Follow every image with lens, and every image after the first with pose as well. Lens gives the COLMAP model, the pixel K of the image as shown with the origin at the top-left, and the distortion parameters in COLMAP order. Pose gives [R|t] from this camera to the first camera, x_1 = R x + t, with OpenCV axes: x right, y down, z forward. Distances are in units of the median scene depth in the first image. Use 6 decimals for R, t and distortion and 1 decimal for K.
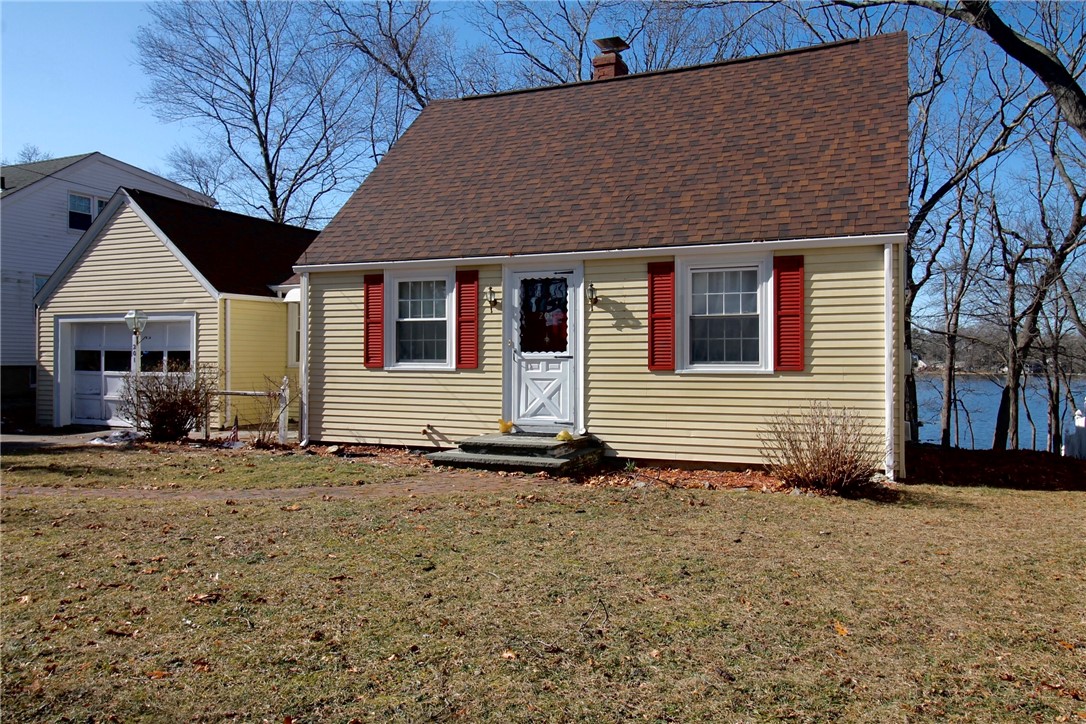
lens RADIAL K [[801.6, 0, 546.0], [0, 801.6, 361.0], [0, 0, 1]] dist [0.014113, -0.004334]
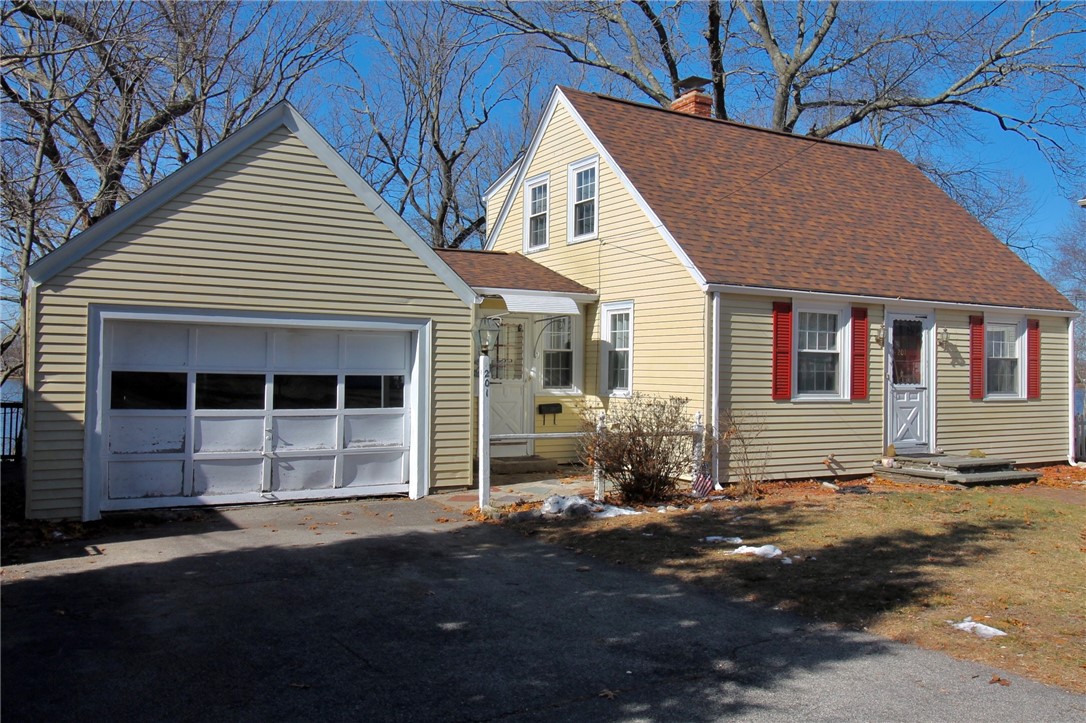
lens RADIAL K [[898.9, 0, 544.0], [0, 898.9, 359.7], [0, 0, 1]] dist [0.009415, -0.002582]
pose [[0.600153, 0.016216, 0.799721, -1.297299], [-0.009474, 0.999868, -0.013164, -0.022916], [-0.799829, 0.000324, 0.600227, 0.609348]]
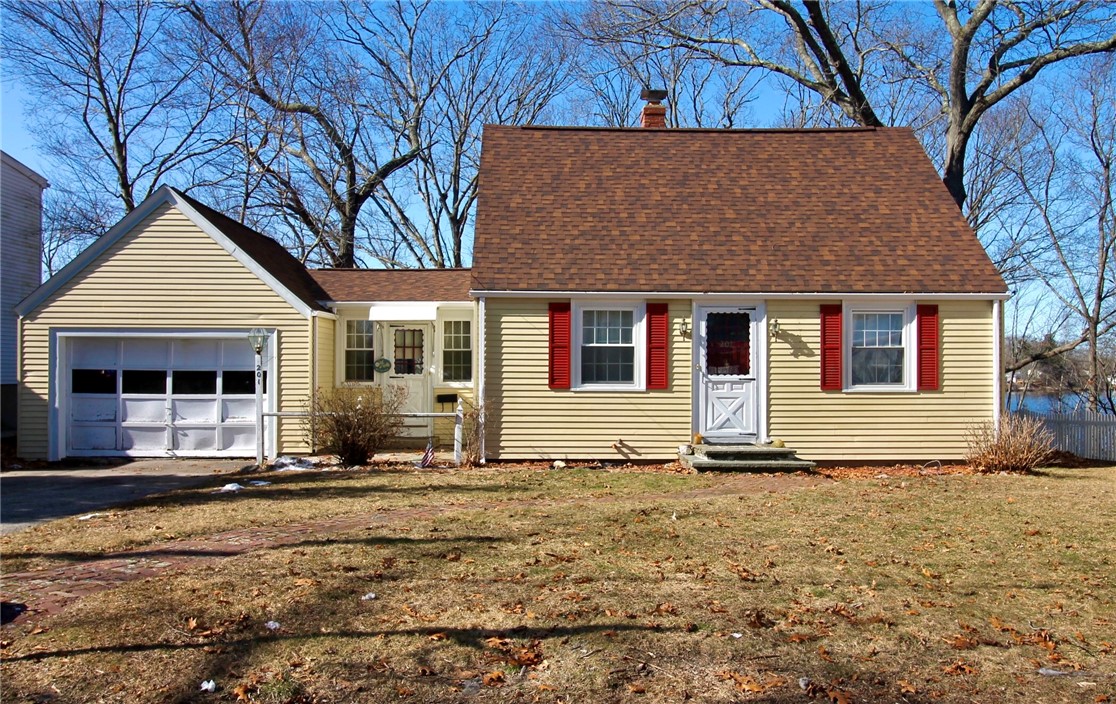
lens RADIAL K [[915.6, 0, 546.8], [0, 915.6, 377.2], [0, 0, 1]] dist [0.011657, 0.006374]
pose [[0.911594, -0.000046, 0.411093, -0.770301], [-0.000106, 1.000000, 0.000347, -0.007750], [-0.411093, -0.000360, 0.911593, -0.122609]]
